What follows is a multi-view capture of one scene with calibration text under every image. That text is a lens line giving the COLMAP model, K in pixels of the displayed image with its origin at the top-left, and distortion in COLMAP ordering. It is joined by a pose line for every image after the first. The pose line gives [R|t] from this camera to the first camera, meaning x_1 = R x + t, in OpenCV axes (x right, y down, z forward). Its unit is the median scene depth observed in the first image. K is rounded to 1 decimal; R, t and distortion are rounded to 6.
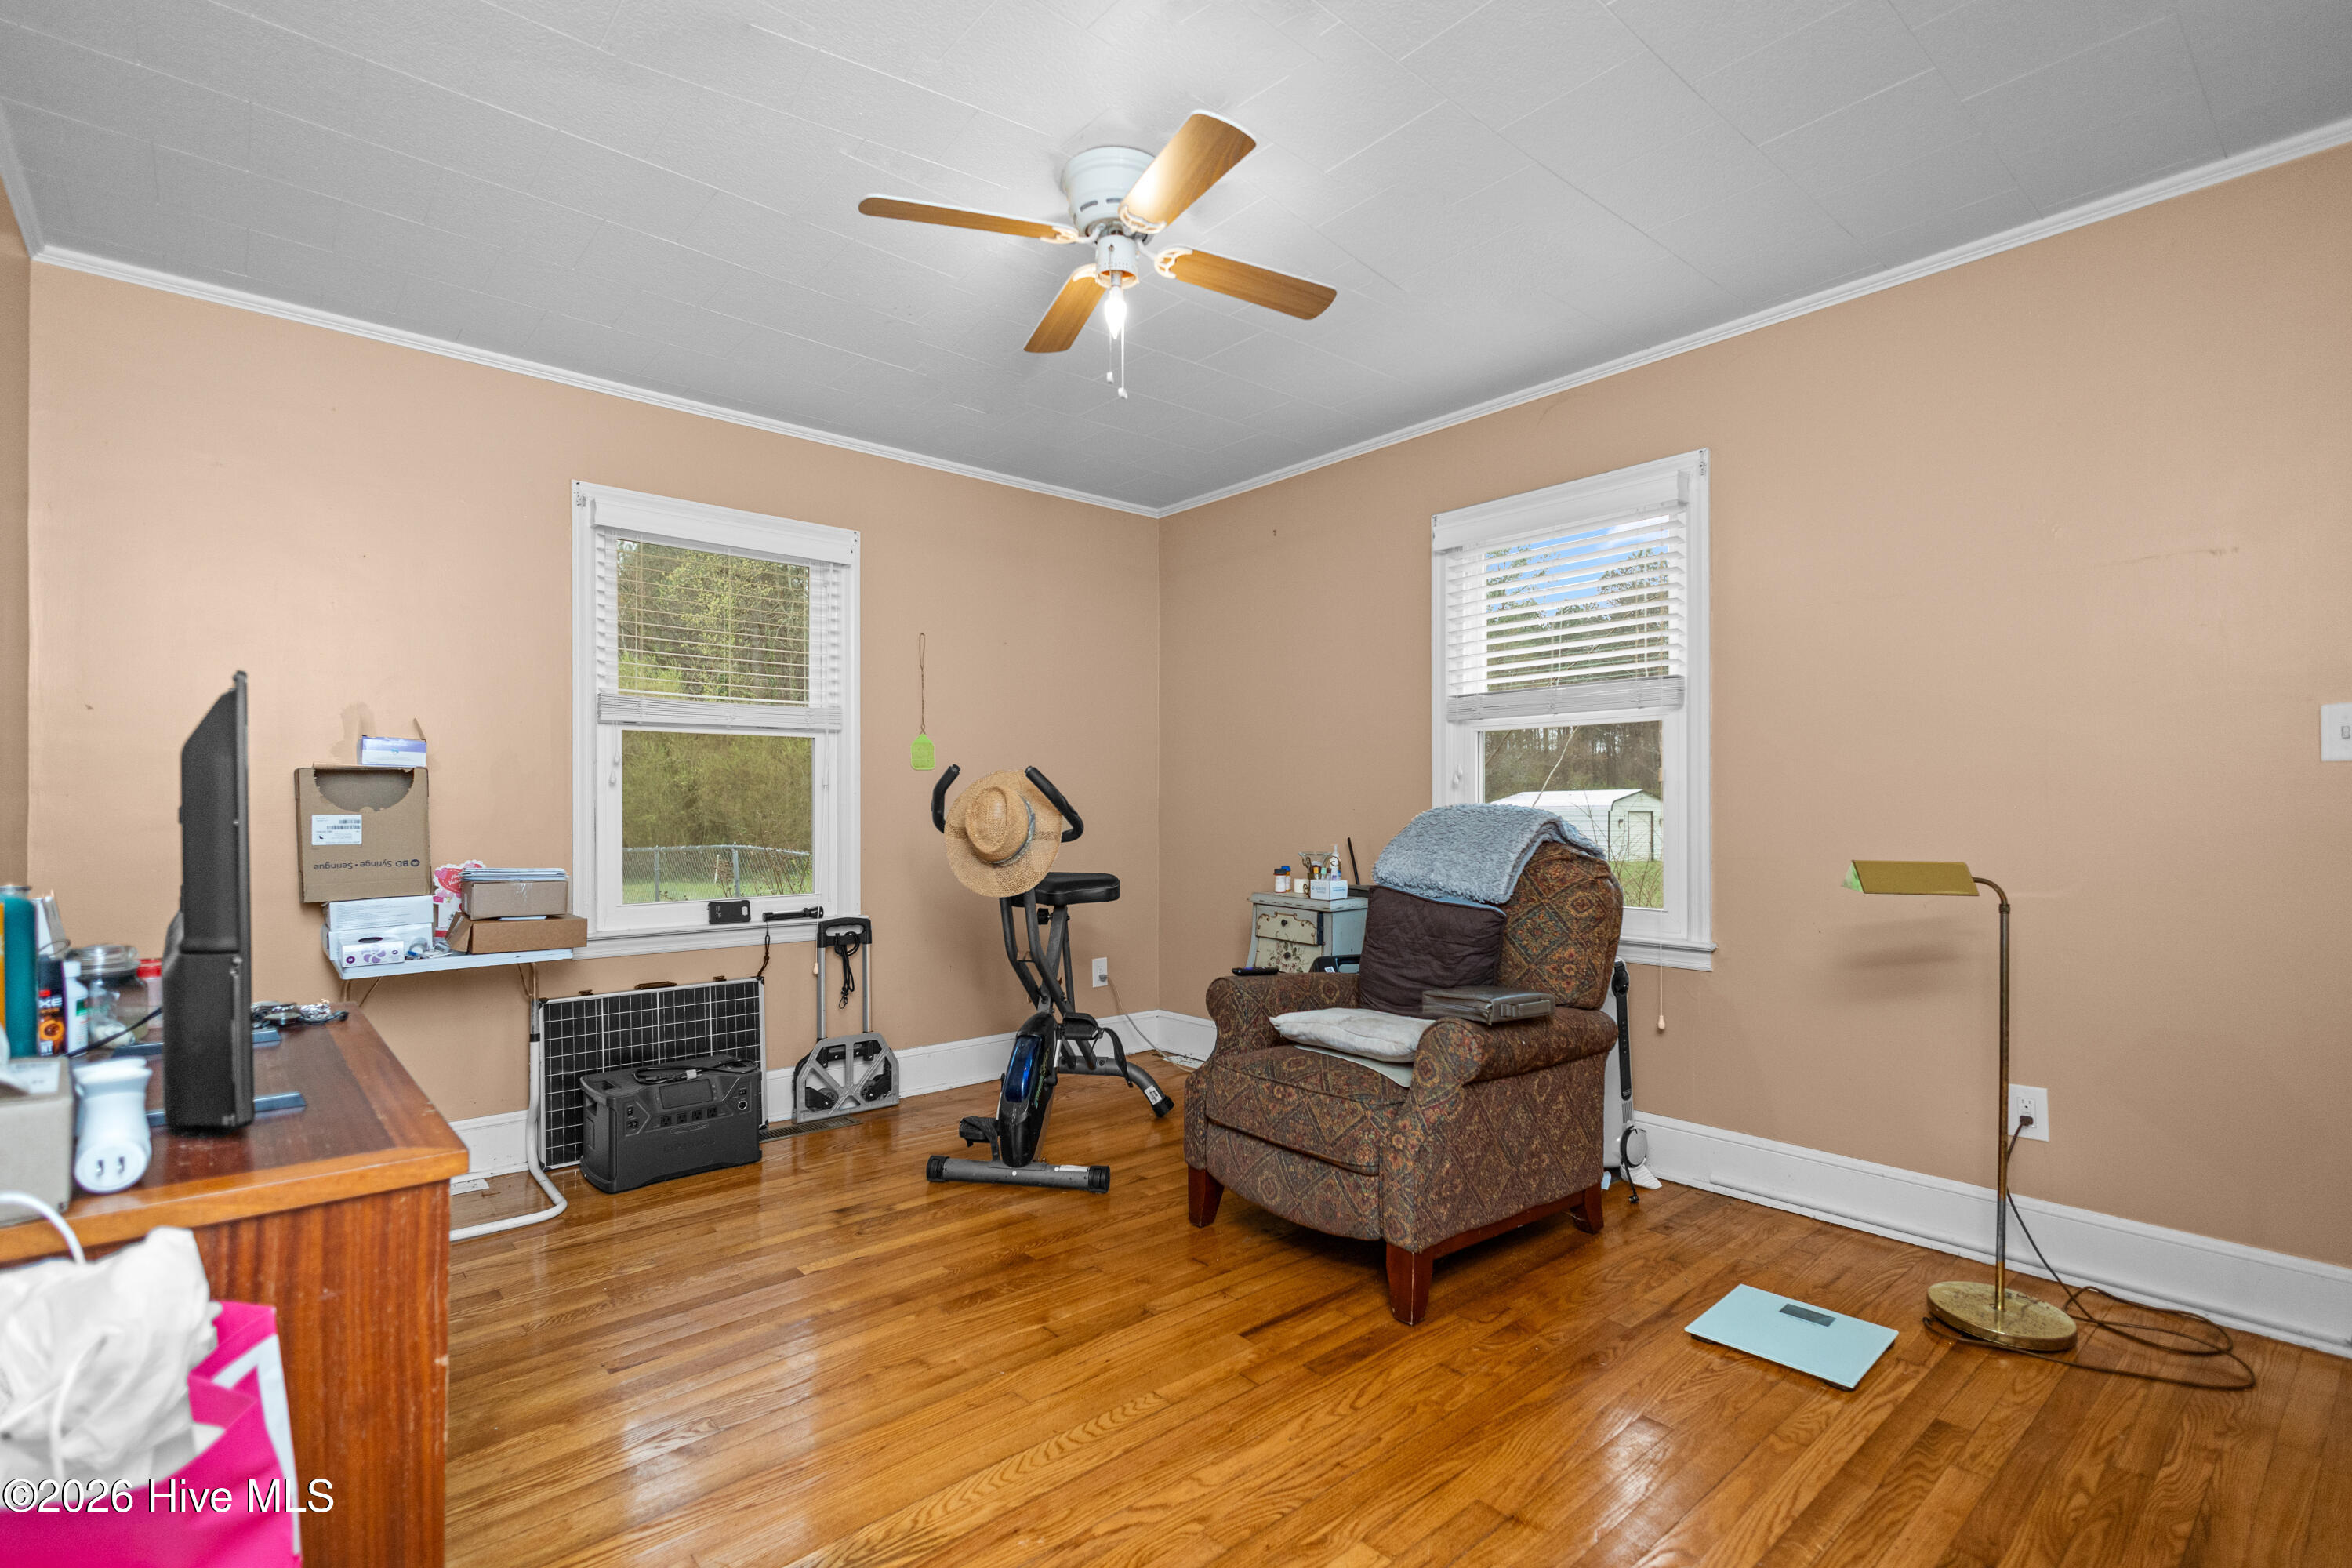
lens RADIAL K [[1061.9, 0, 1143.1], [0, 1061.9, 818.3], [0, 0, 1]] dist [0.001806, -0.000053]
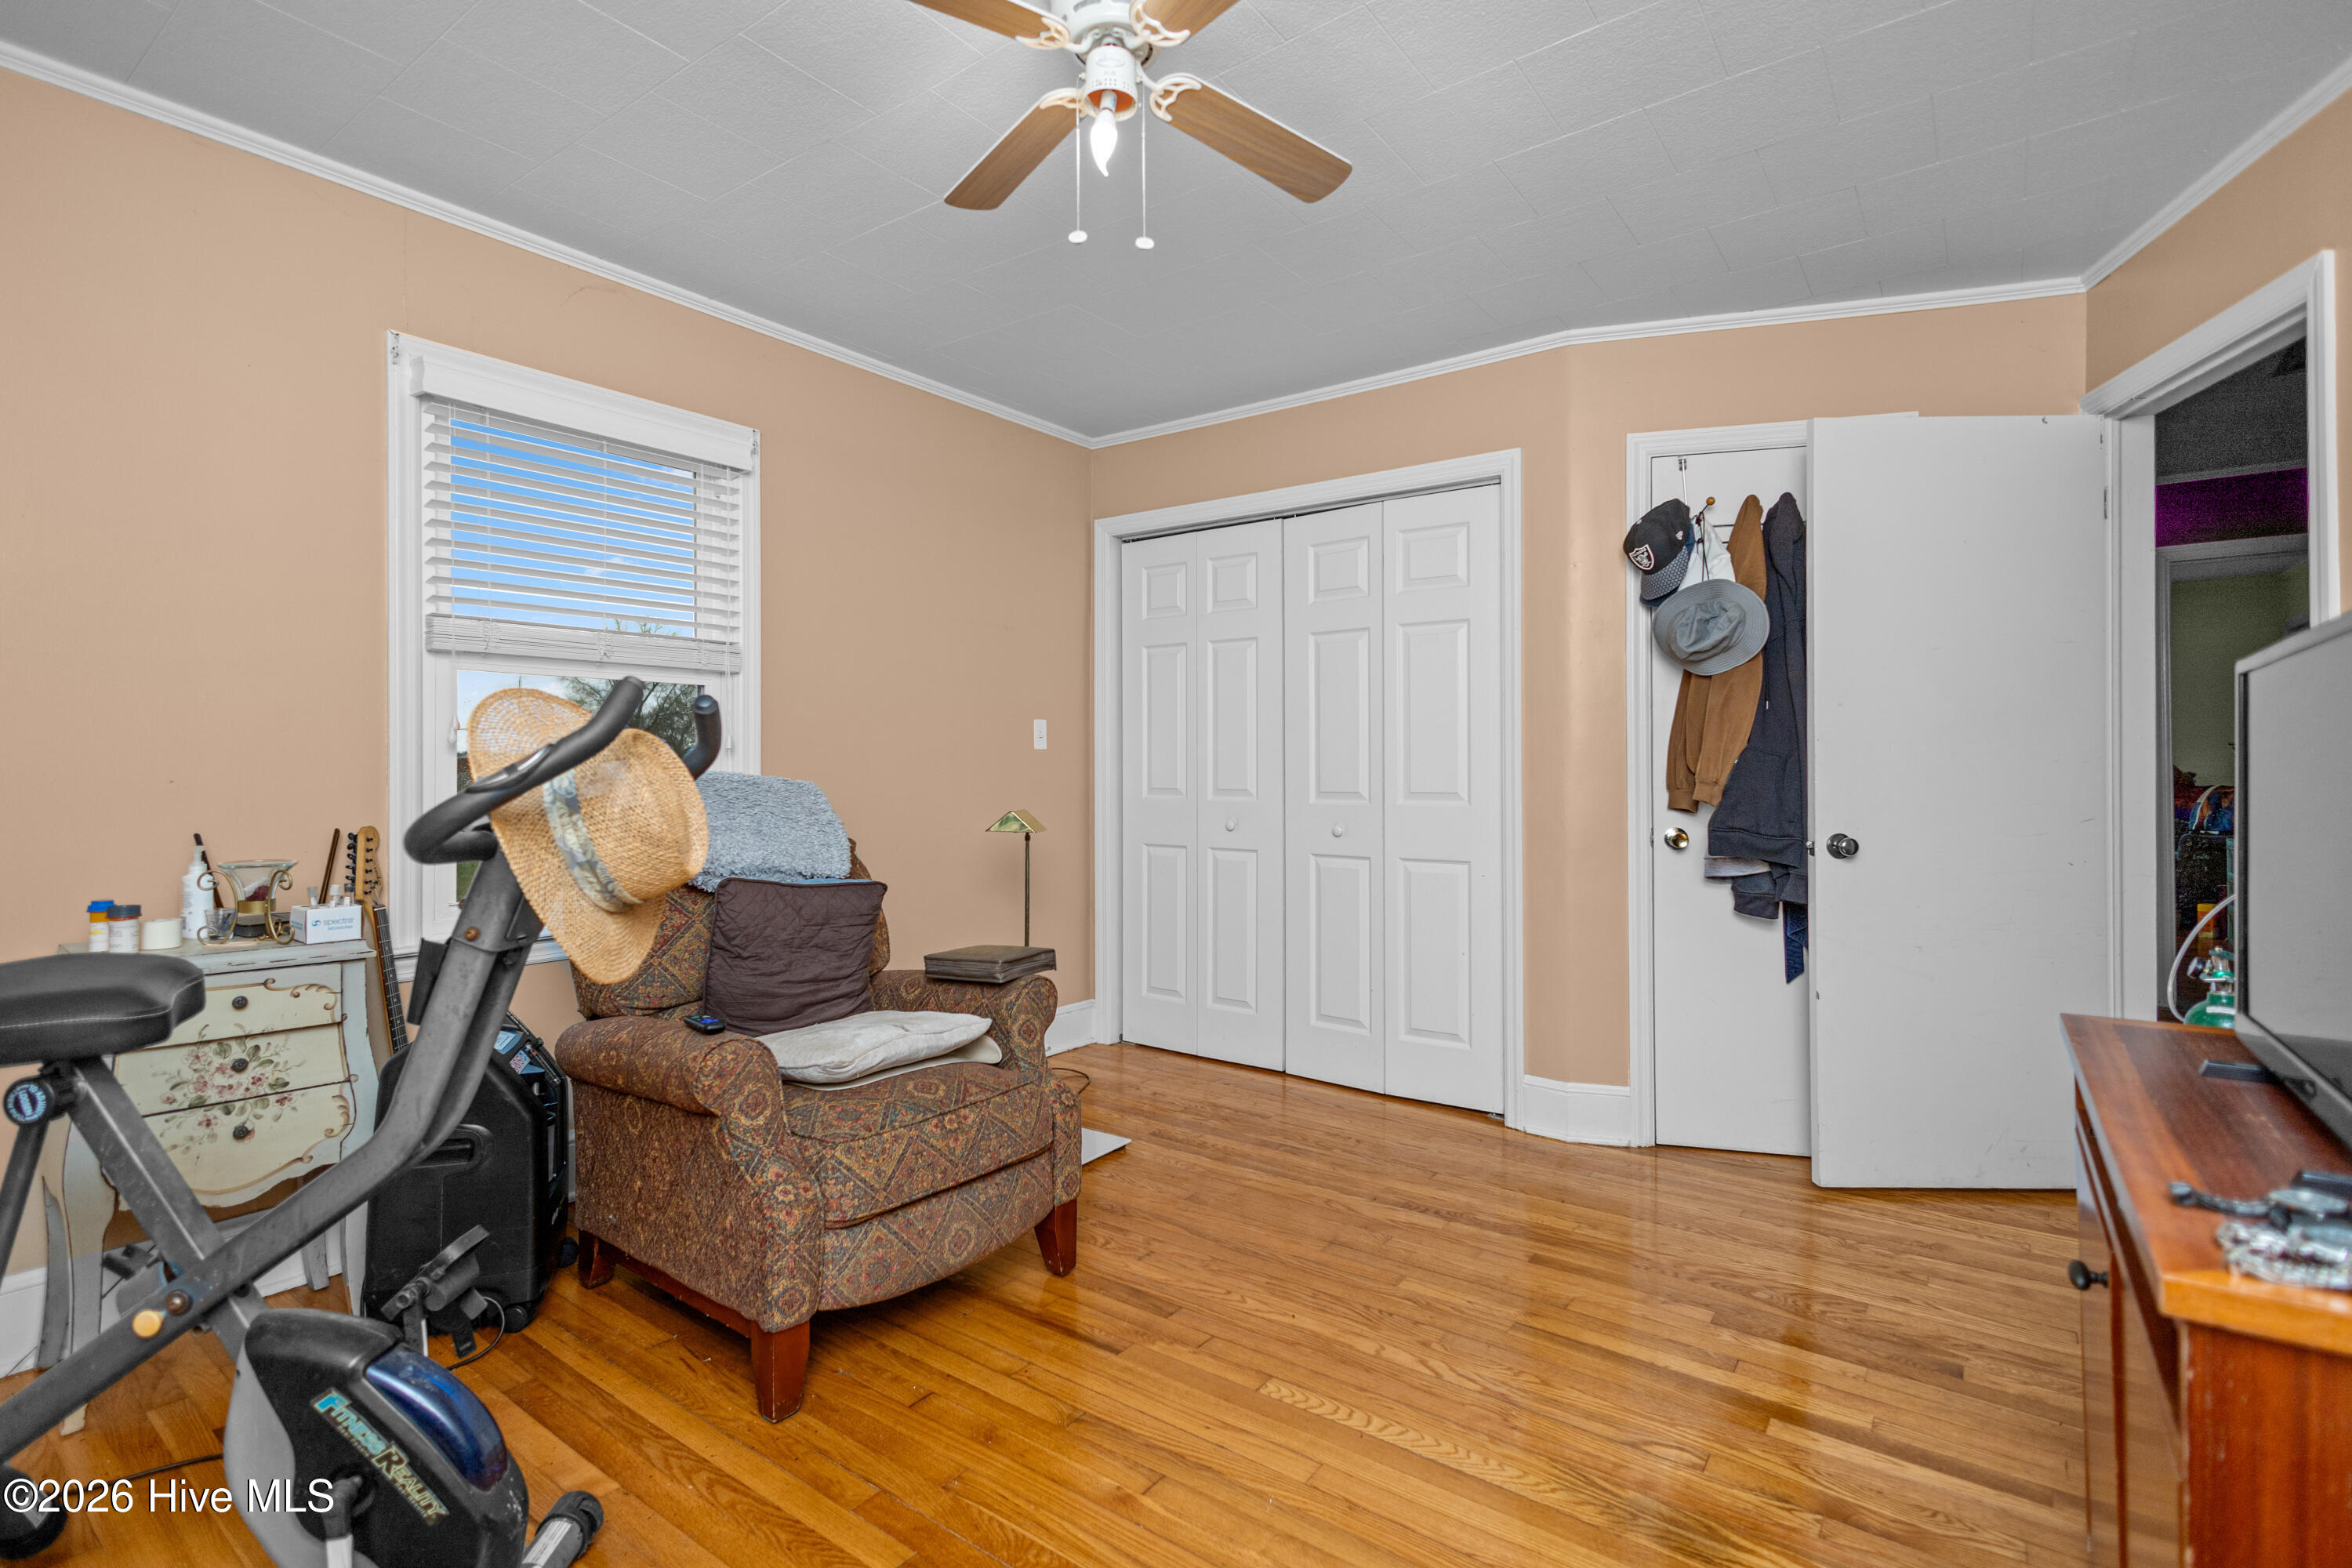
lens RADIAL K [[1109.9, 0, 1177.4], [0, 1109.9, 759.9], [0, 0, 1]] dist [0.004789, -0.001345]
pose [[-0.229692, 0.010628, 0.973205, -0.780841], [0.014008, 0.999873, -0.007613, -0.014363], [-0.973163, 0.011884, -0.229812, 1.063115]]
